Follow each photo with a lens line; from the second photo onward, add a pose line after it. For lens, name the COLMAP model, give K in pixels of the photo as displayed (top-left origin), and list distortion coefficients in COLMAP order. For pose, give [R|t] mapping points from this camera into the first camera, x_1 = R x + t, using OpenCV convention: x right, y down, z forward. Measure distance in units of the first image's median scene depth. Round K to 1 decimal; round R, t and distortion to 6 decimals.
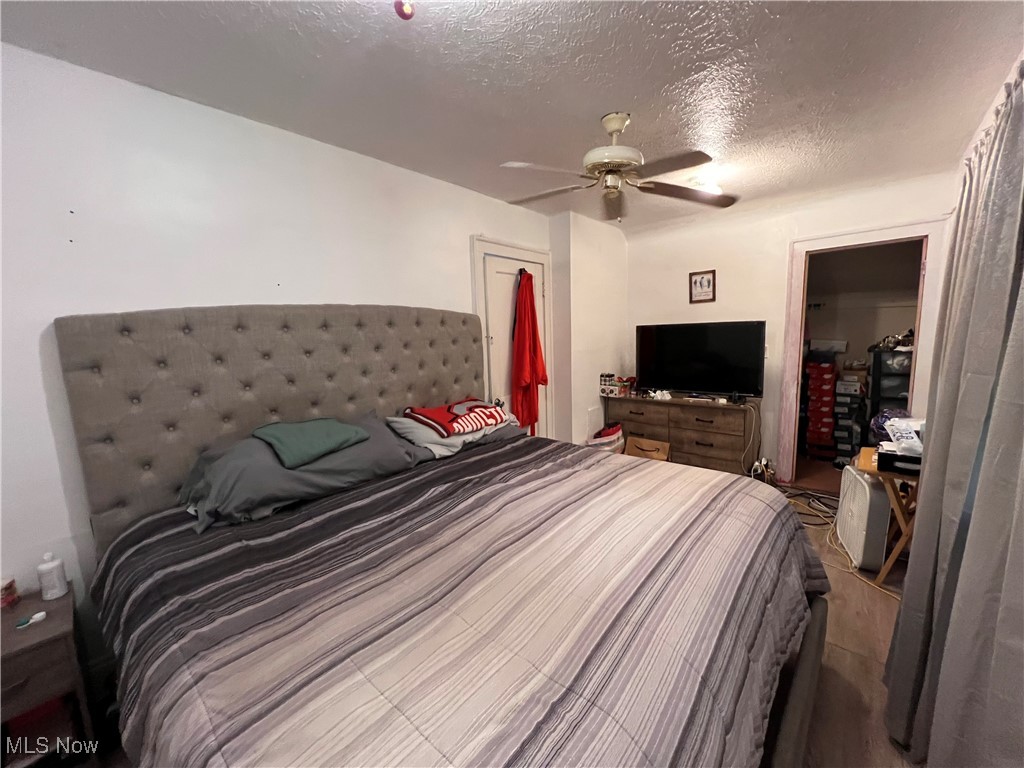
lens RADIAL K [[408.8, 0, 509.1], [0, 408.8, 386.5], [0, 0, 1]] dist [-0.002745, 0.000861]
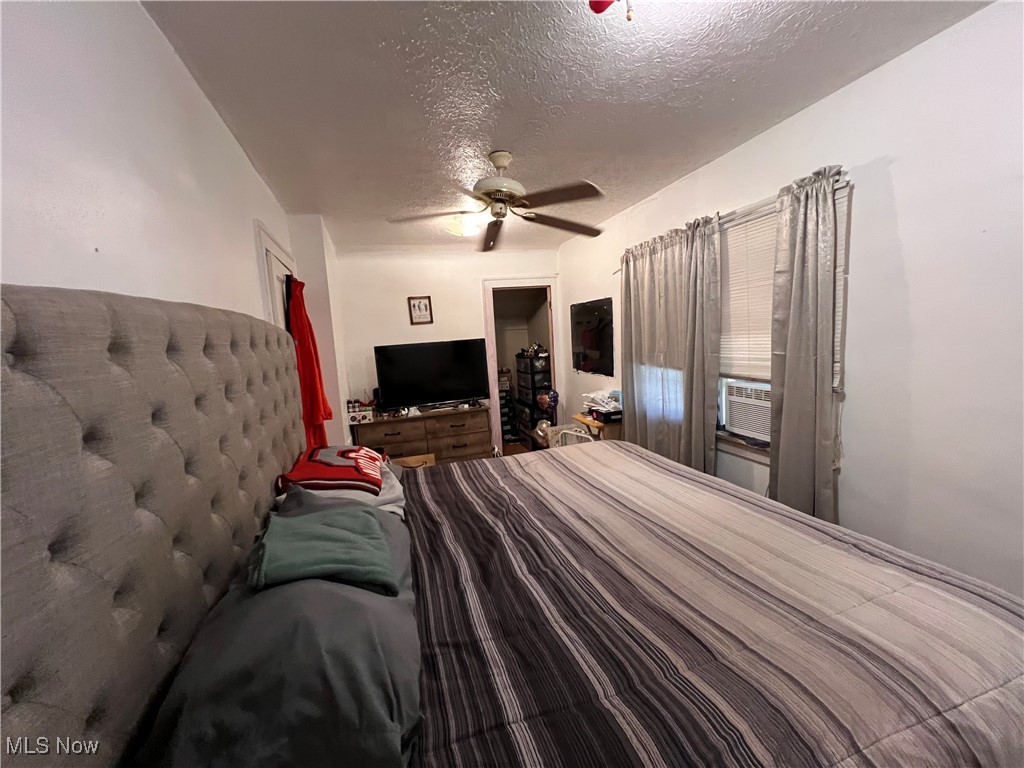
lens RADIAL K [[408.8, 0, 515.7], [0, 408.8, 385.9], [0, 0, 1]] dist [-0.002745, 0.000861]
pose [[0.515754, -0.107481, 0.849968, -0.370651], [0.163842, 0.986163, 0.025285, -0.026496], [-0.840924, 0.126219, 0.526227, 0.225007]]
